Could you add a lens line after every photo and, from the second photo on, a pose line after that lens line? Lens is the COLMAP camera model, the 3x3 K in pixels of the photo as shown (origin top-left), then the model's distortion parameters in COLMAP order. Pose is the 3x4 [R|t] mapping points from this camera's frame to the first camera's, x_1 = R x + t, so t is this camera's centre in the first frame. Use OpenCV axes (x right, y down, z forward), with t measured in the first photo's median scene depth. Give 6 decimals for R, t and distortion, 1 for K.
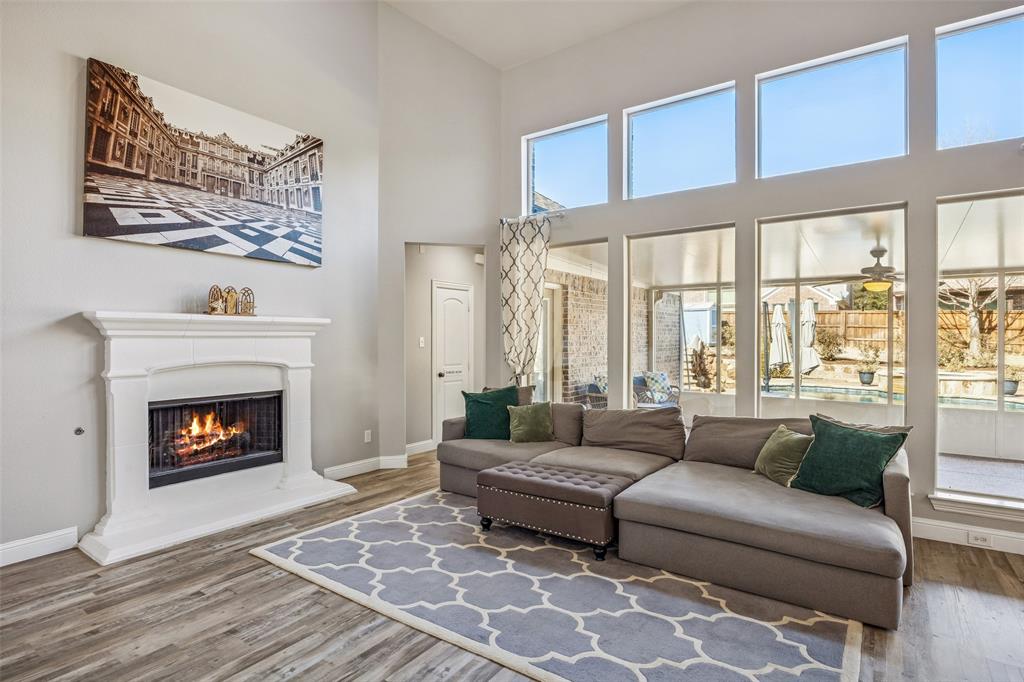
lens RADIAL K [[527.3, 0, 512.2], [0, 527.3, 338.3], [0, 0, 1]] dist [-0.008298, -0.000341]
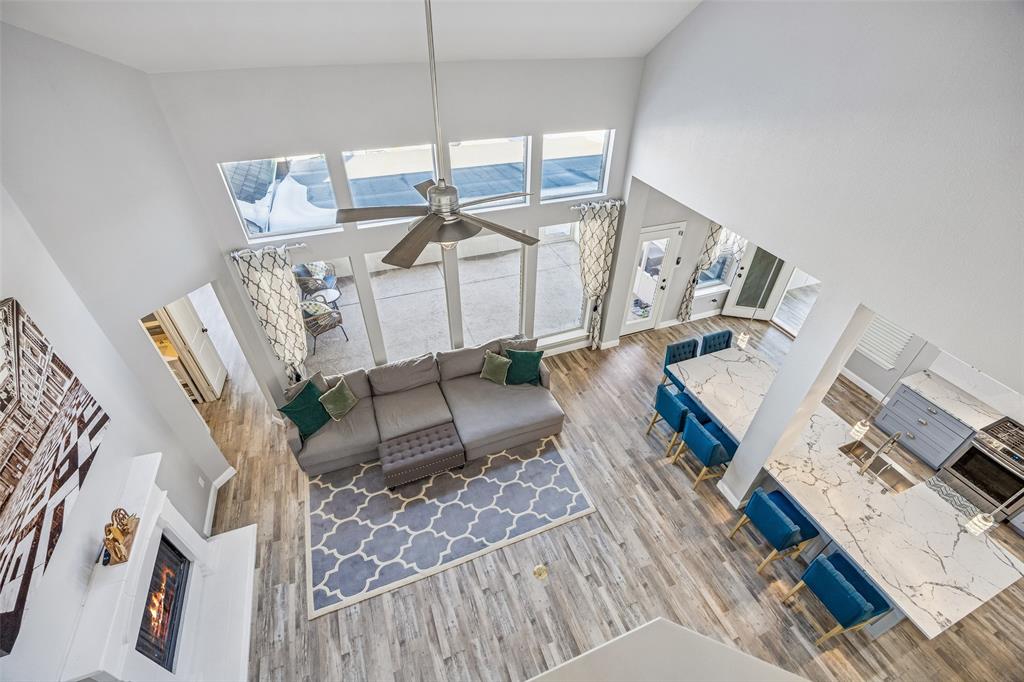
lens RADIAL K [[439.3, 0, 513.7], [0, 439.3, 343.4], [0, 0, 1]] dist [-0.014952, 0.000567]
pose [[0.547476, -0.516675, 0.658268, -0.485278], [-0.012930, 0.781312, 0.624007, -0.838535], [-0.836721, -0.350140, 0.421069, 0.202304]]
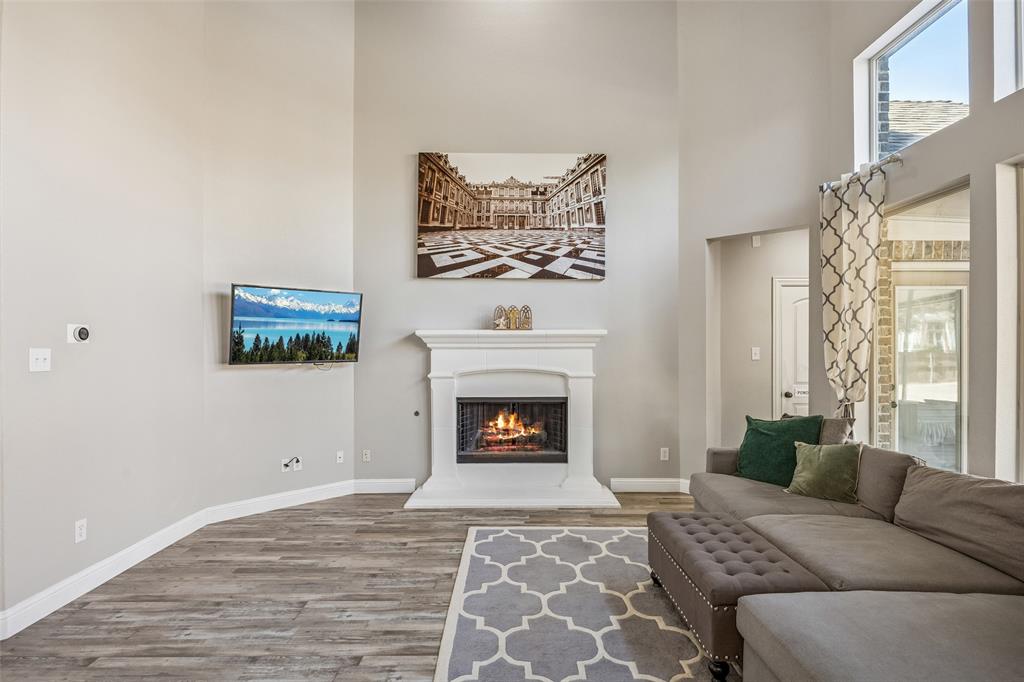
lens RADIAL K [[529.4, 0, 514.3], [0, 529.4, 350.0], [0, 0, 1]] dist [-0.006494, -0.000792]
pose [[0.582361, 0.002478, -0.812927, 0.439944], [0.000550, 0.999994, 0.003442, -0.002541], [0.812930, -0.002452, 0.582356, 0.313021]]
